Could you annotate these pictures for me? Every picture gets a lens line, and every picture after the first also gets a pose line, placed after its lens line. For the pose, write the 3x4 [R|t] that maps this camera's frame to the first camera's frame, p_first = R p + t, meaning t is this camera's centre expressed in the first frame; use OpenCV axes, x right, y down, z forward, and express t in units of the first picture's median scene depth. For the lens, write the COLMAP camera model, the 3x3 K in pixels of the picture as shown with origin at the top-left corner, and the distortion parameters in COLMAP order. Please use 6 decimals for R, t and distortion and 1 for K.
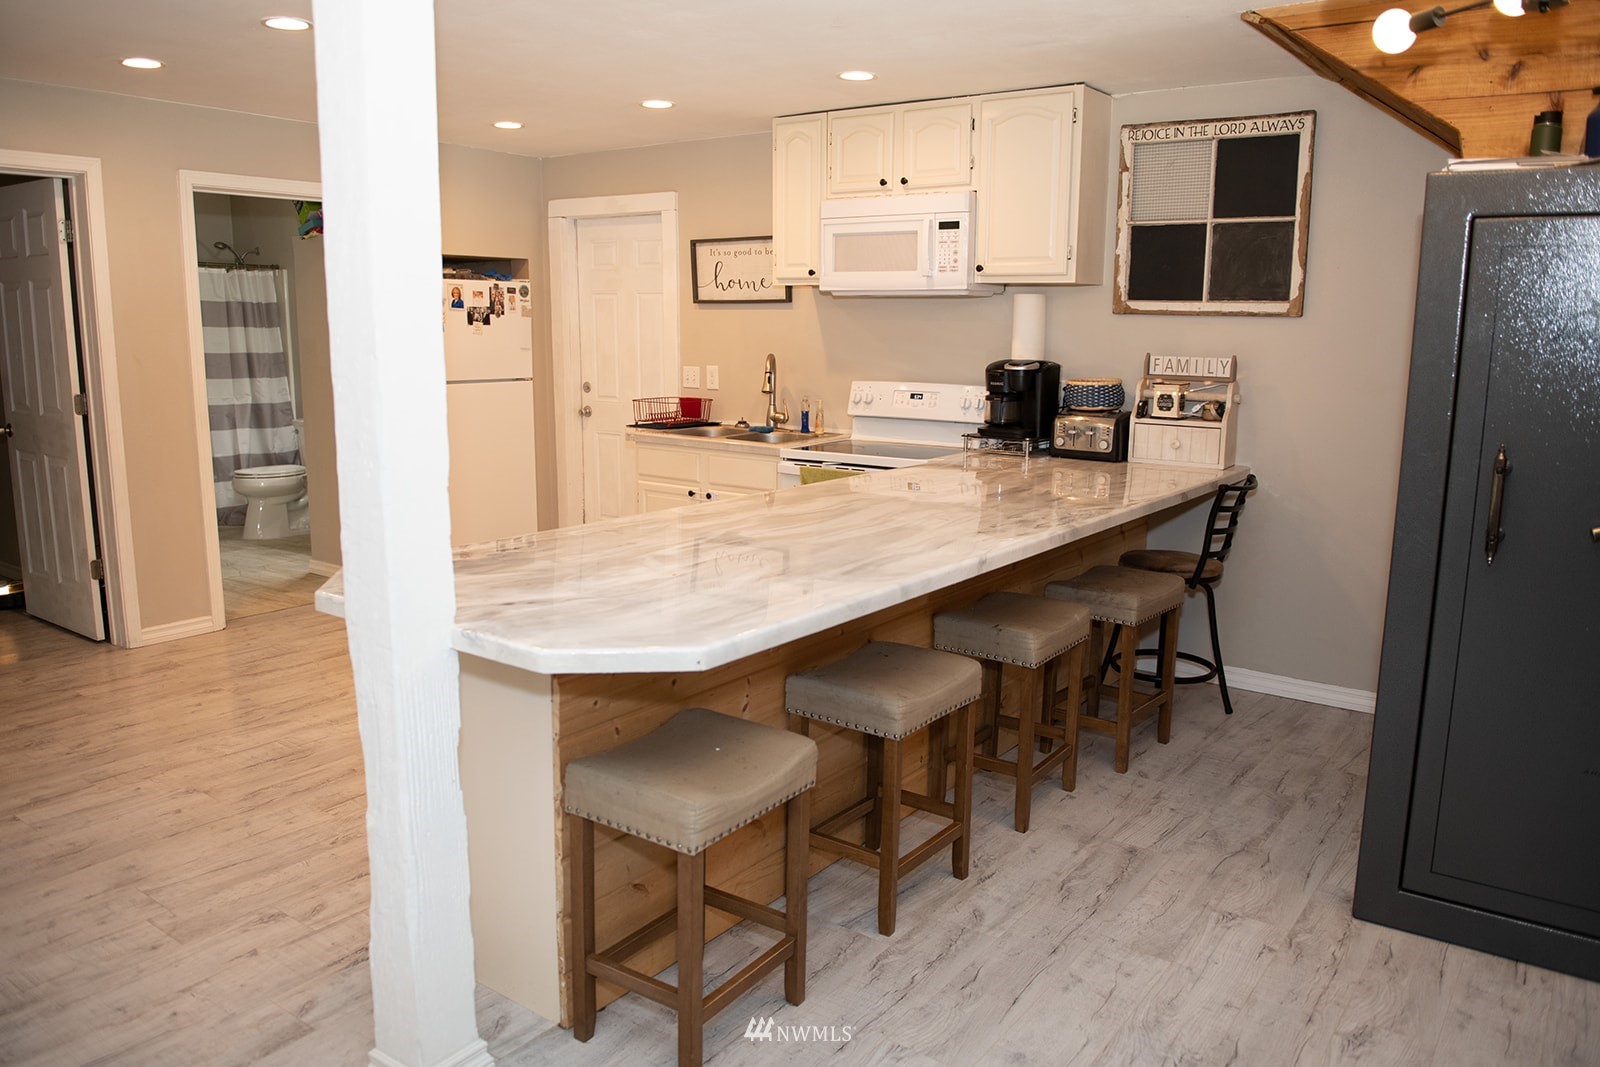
lens RADIAL K [[1175.2, 0, 800.0], [0, 1175.2, 533.5], [0, 0, 1]] dist [-0.047720, -0.001916]
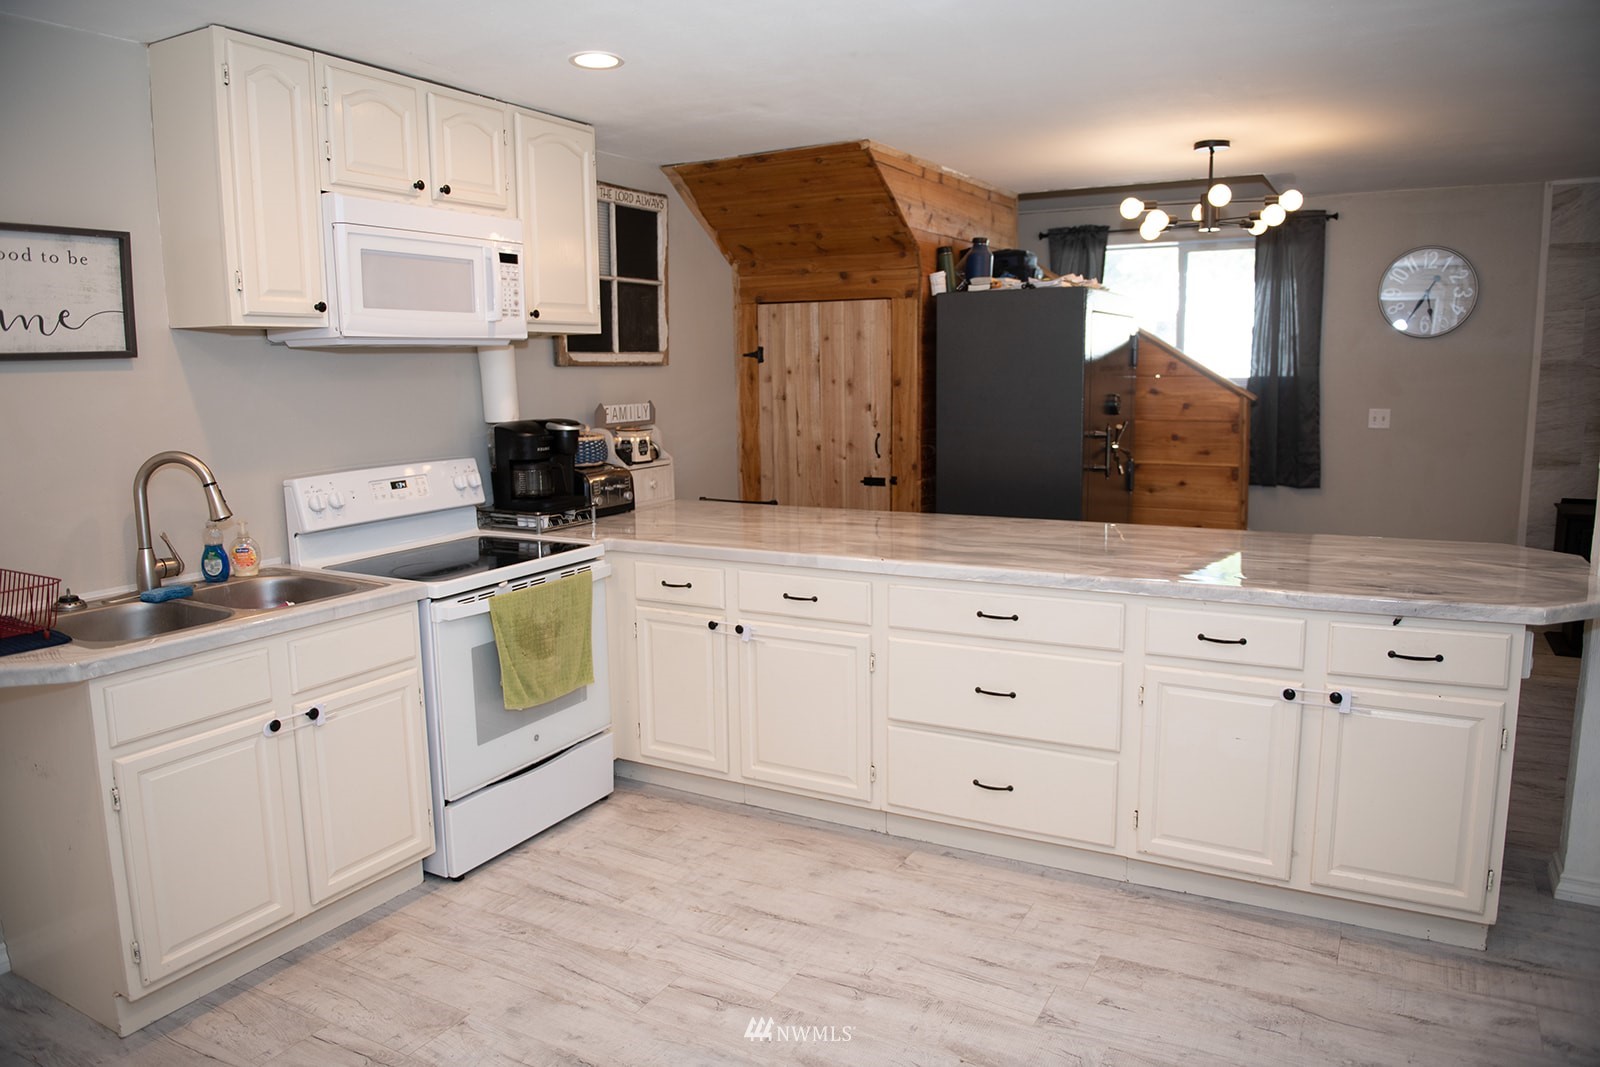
lens RADIAL K [[1090.2, 0, 800.0], [0, 1090.2, 533.5], [0, 0, 1]] dist [-0.050061, -0.002015]
pose [[-0.128827, -0.159361, 0.978779, -0.652299], [0.190969, 0.964542, 0.182179, -0.179938], [-0.973105, 0.210386, -0.093826, 0.919810]]
